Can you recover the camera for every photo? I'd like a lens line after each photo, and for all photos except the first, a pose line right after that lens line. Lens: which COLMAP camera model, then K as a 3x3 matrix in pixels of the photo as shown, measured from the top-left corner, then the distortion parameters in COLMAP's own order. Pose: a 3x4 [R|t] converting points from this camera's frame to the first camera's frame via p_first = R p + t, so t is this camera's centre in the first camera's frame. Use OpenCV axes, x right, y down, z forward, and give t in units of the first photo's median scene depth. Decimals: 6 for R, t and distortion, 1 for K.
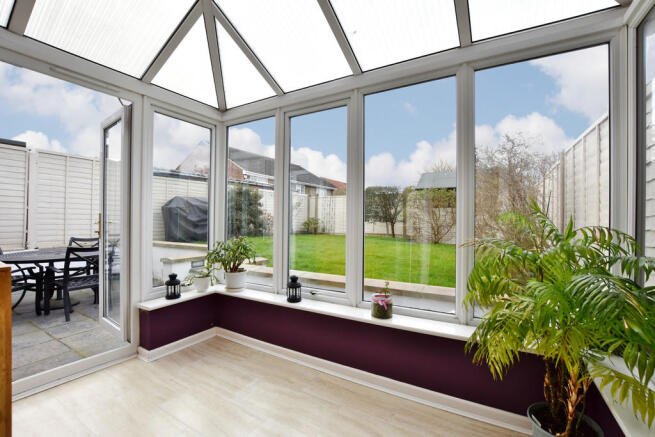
lens RADIAL K [[295.9, 0, 327.2], [0, 295.9, 216.9], [0, 0, 1]] dist [0.018299, 0.000405]
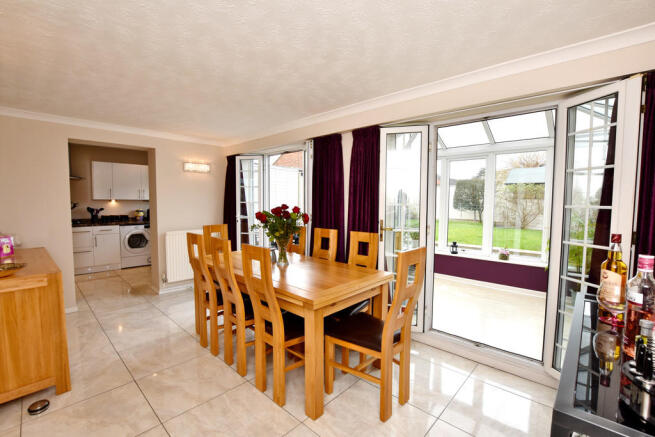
lens RADIAL K [[295.9, 0, 328.0], [0, 295.9, 221.3], [0, 0, 1]] dist [0.018299, 0.000405]
pose [[0.978638, 0.025165, -0.204043, -0.183575], [-0.009629, 0.997002, 0.076777, -0.032321], [0.205363, -0.073173, 0.975947, -0.403025]]
